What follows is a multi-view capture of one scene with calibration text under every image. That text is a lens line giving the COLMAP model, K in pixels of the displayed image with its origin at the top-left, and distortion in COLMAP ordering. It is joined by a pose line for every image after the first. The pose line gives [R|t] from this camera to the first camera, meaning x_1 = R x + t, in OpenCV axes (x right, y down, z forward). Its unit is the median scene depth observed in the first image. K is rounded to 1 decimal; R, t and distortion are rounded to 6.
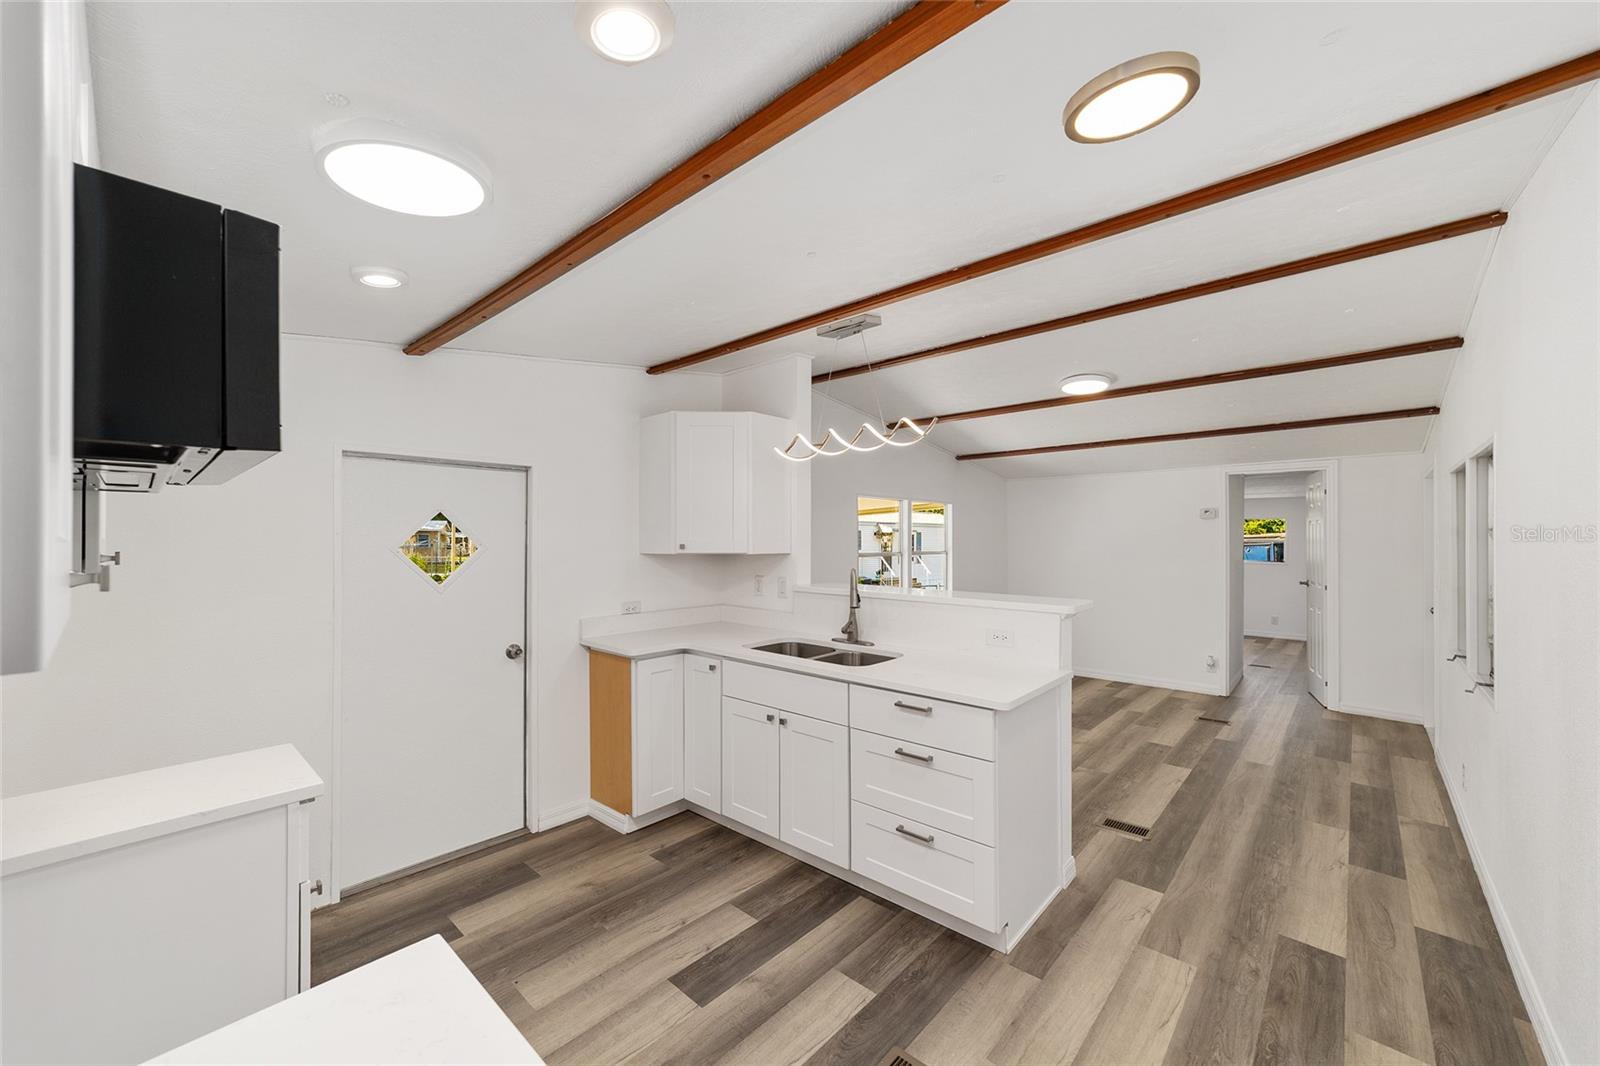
lens RADIAL K [[615.1, 0, 799.4], [0, 615.1, 534.5], [0, 0, 1]] dist [-0.015906, 0.007047]
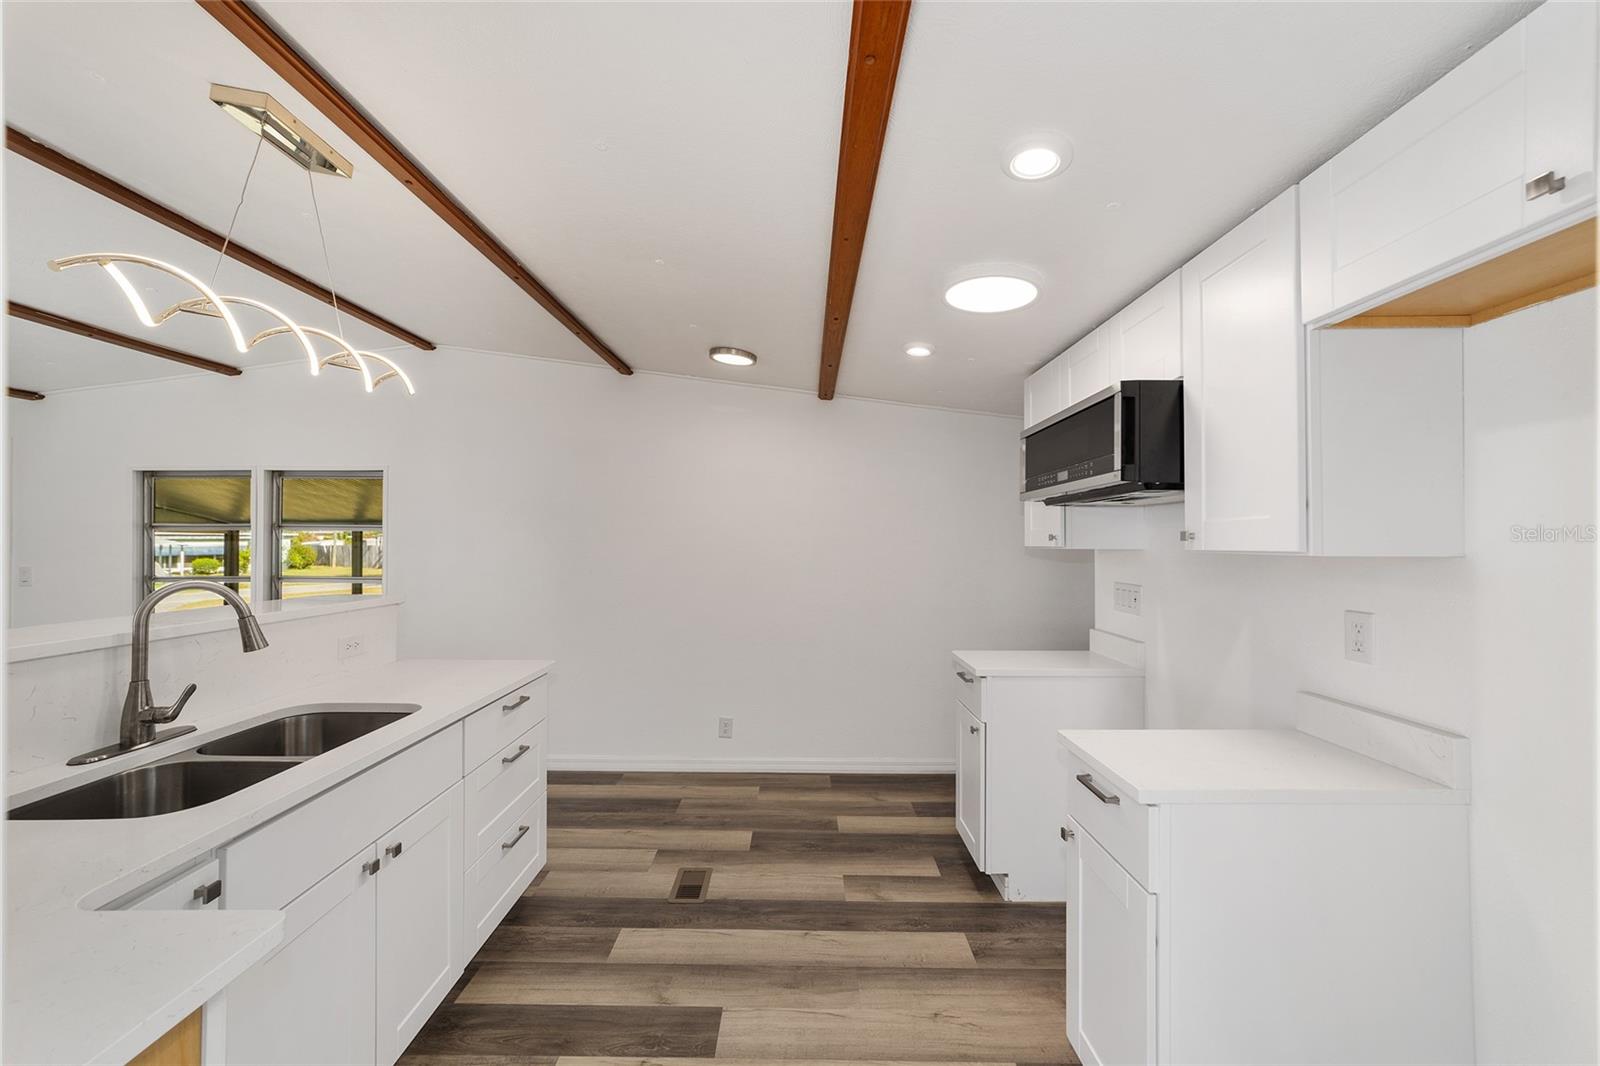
lens RADIAL K [[615.1, 0, 790.1], [0, 615.1, 526.8], [0, 0, 1]] dist [-0.015906, 0.007047]
pose [[-0.661663, 0.013814, 0.749674, -0.606464], [-0.006030, 0.999700, -0.023742, 0.021855], [-0.749777, -0.020230, -0.661382, 0.988481]]
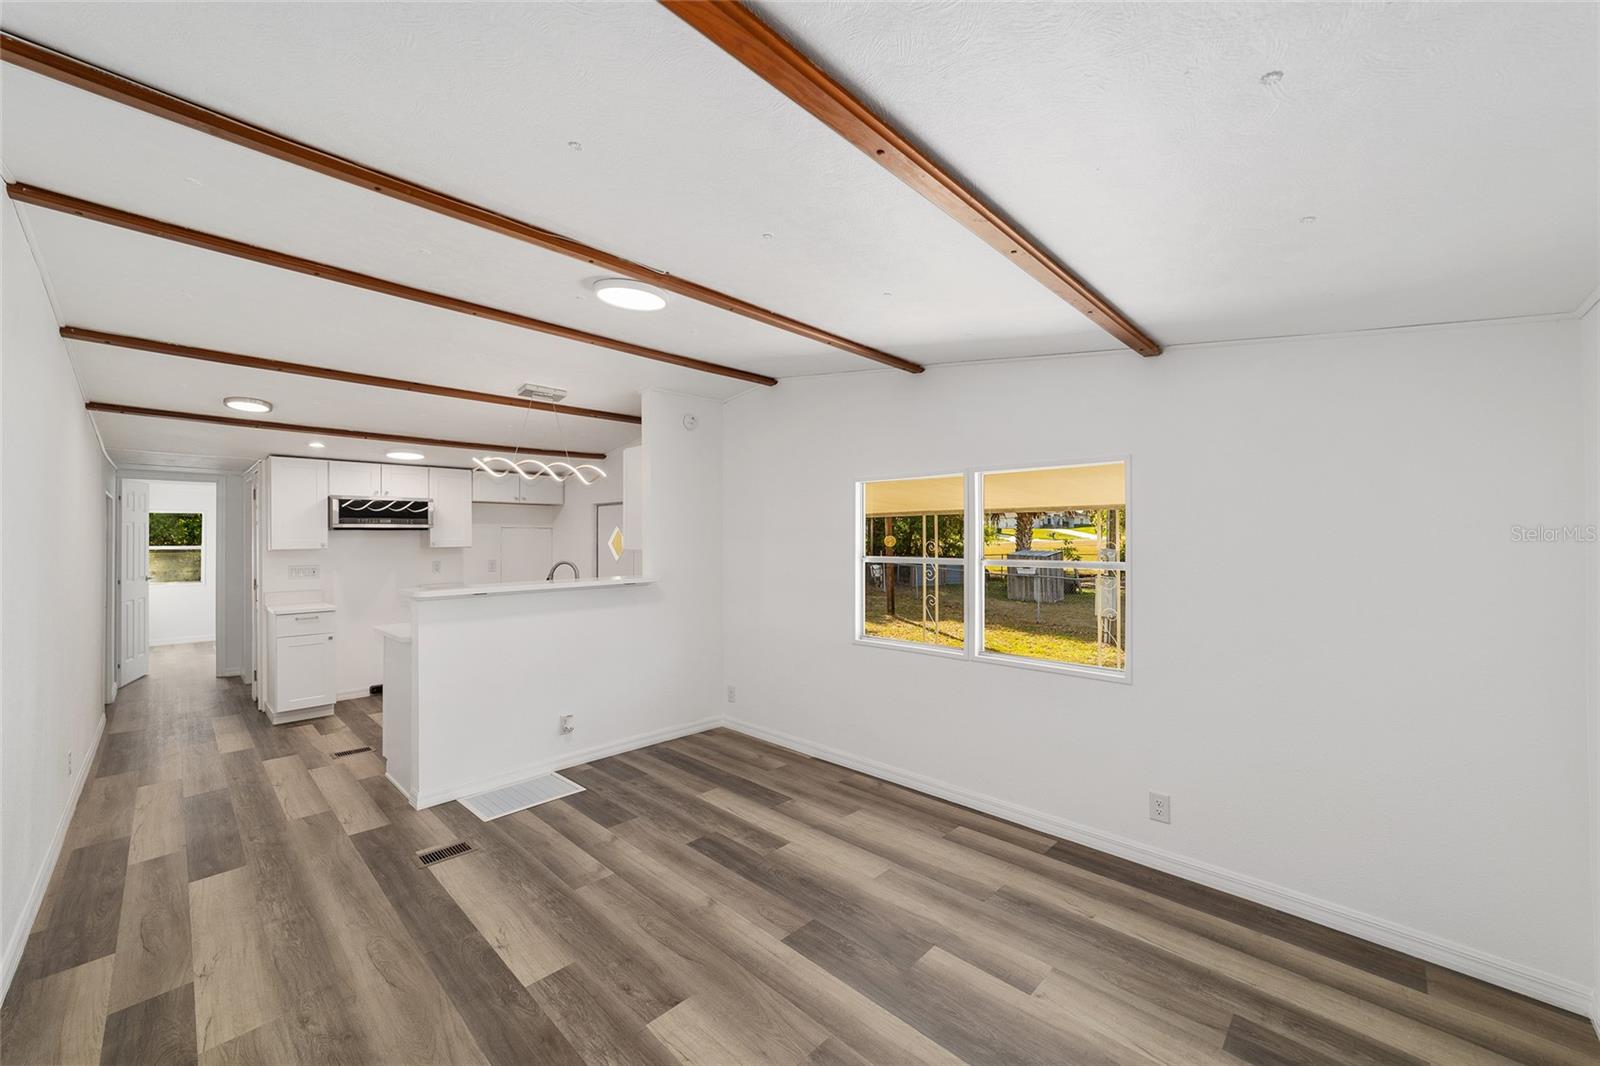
lens RADIAL K [[615.1, 0, 797.6], [0, 615.1, 536.6], [0, 0, 1]] dist [-0.015906, 0.007047]
pose [[-0.028024, -0.003445, -0.999601, 1.458430], [0.010456, 0.999938, -0.003739, 0.012513], [0.999553, -0.010557, -0.027986, 1.581160]]
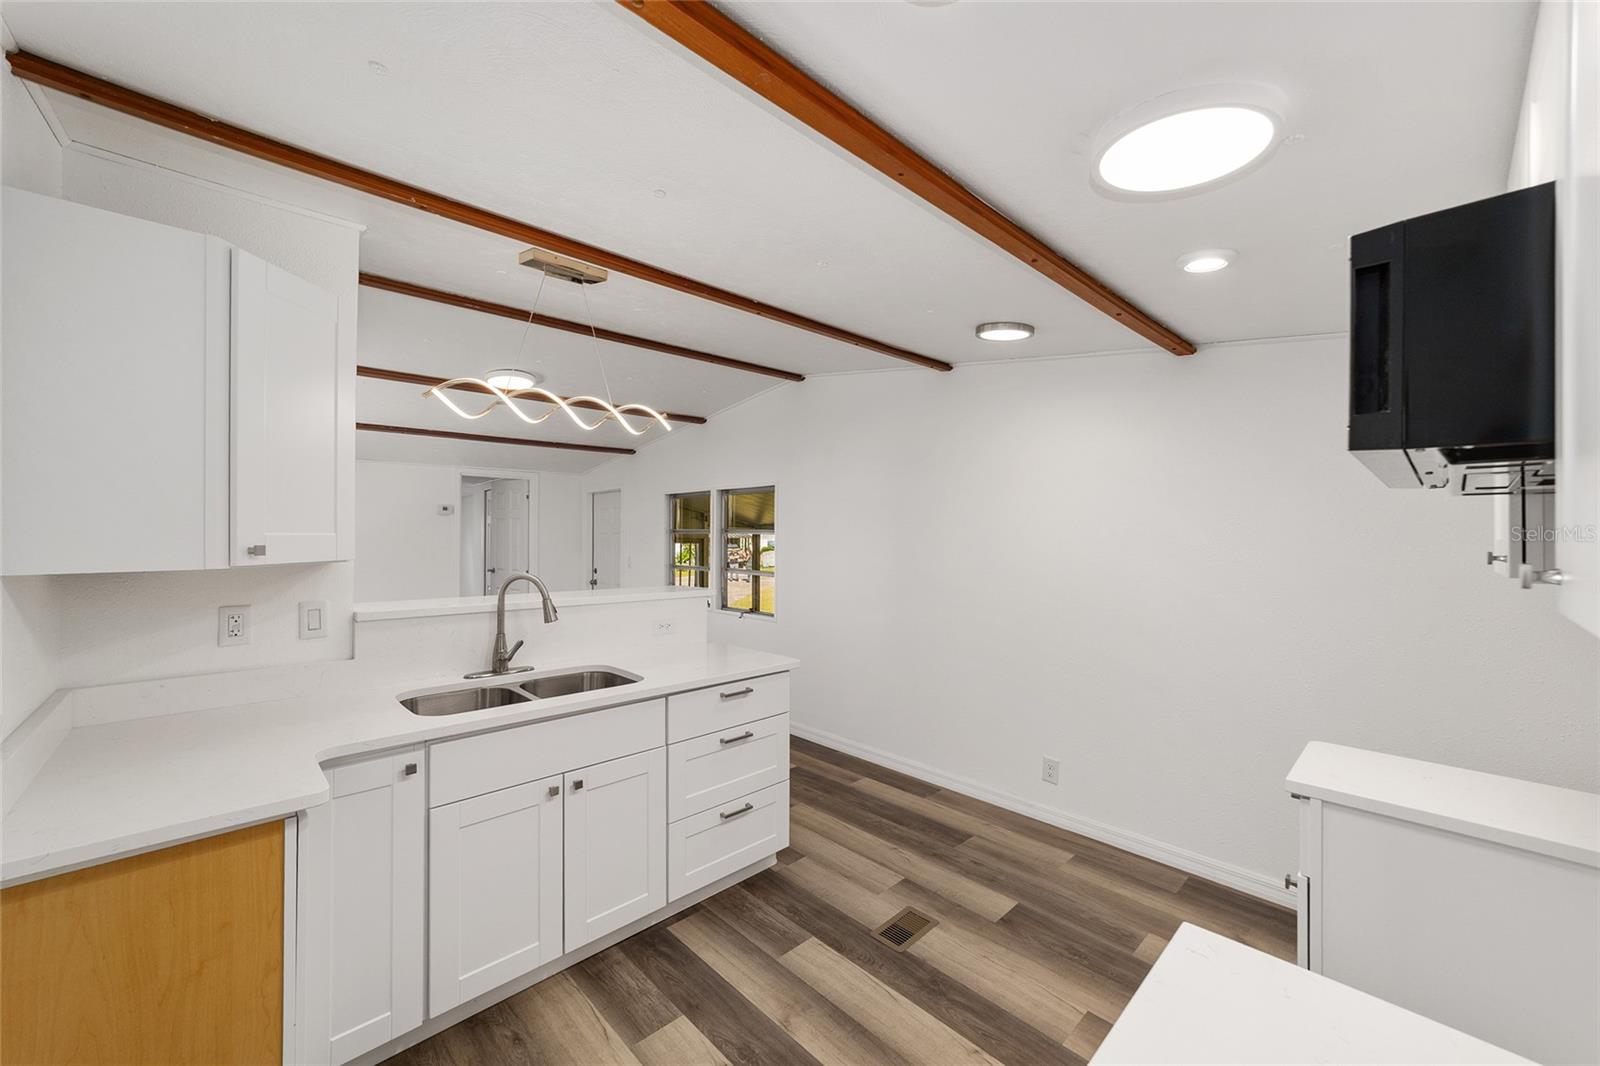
lens RADIAL K [[615.1, 0, 788.7], [0, 615.1, 529.8], [0, 0, 1]] dist [-0.015906, 0.007047]
pose [[0.079495, 0.008984, 0.996795, -0.657876], [-0.011765, 0.999898, -0.008073, 0.003628], [-0.996766, -0.011086, 0.079593, 0.622056]]
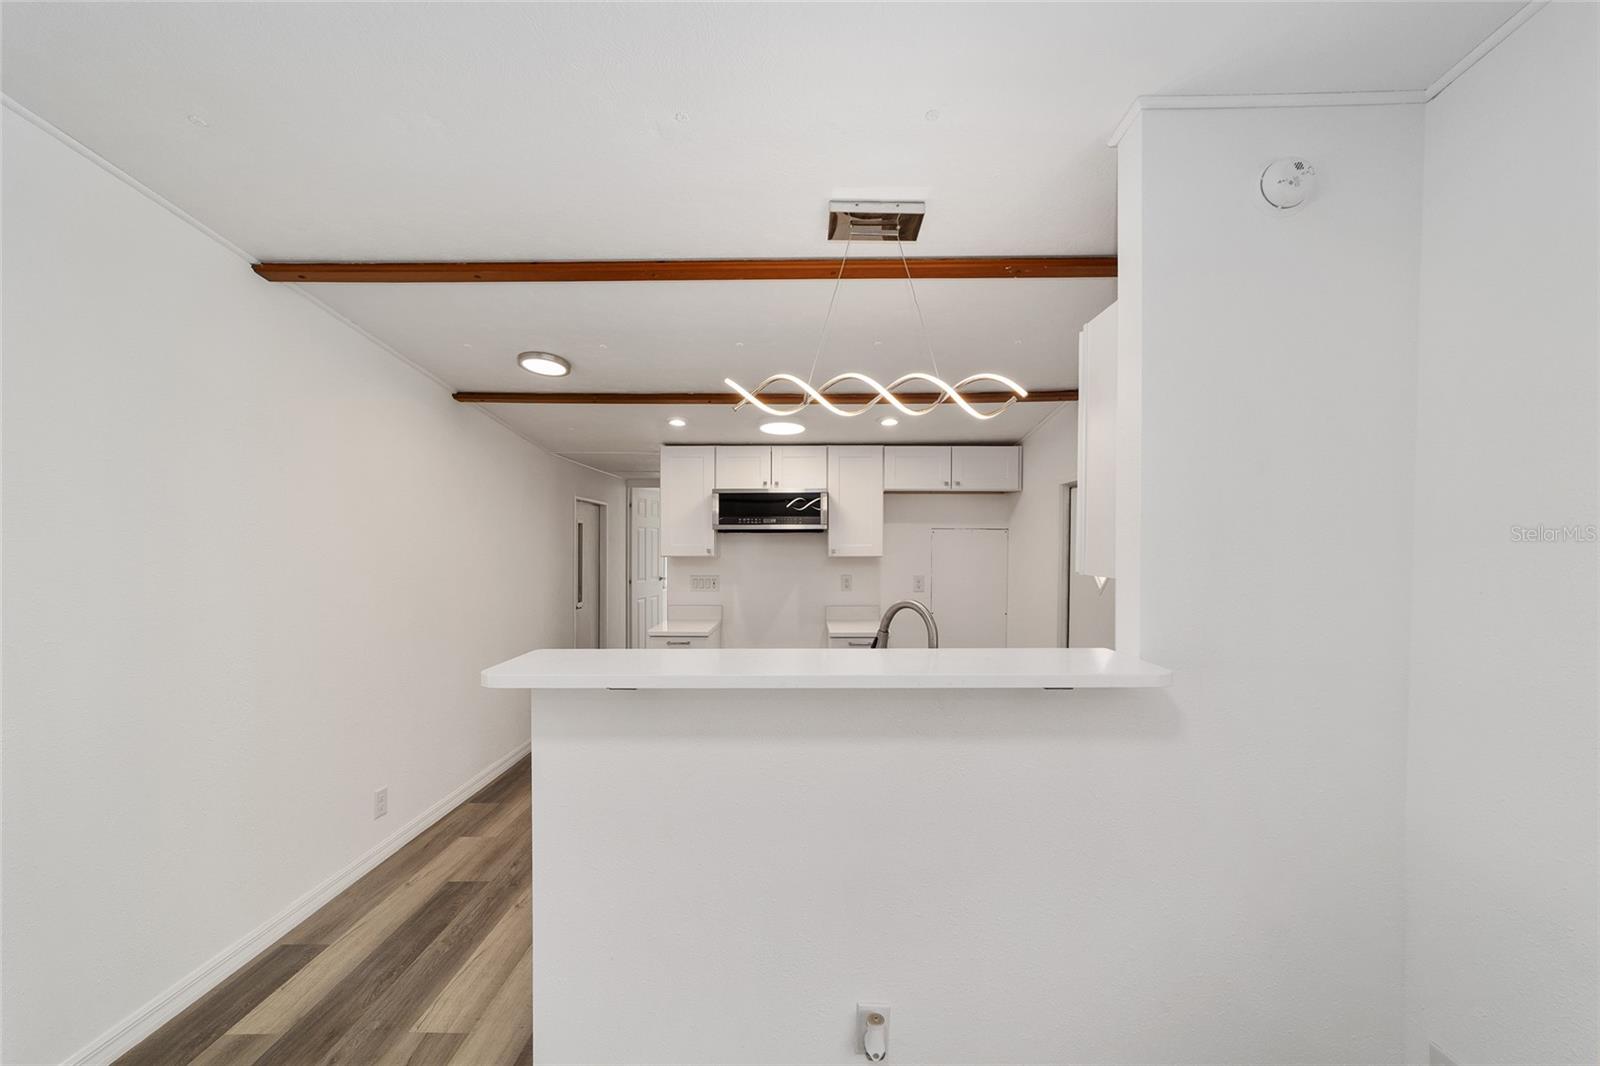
lens RADIAL K [[615.1, 0, 797.2], [0, 615.1, 550.4], [0, 0, 1]] dist [-0.015906, 0.007047]
pose [[-0.750721, 0.004665, -0.660603, 0.550758], [0.001378, 0.999984, 0.005496, 0.006175], [0.660618, 0.003215, -0.750715, 1.381250]]
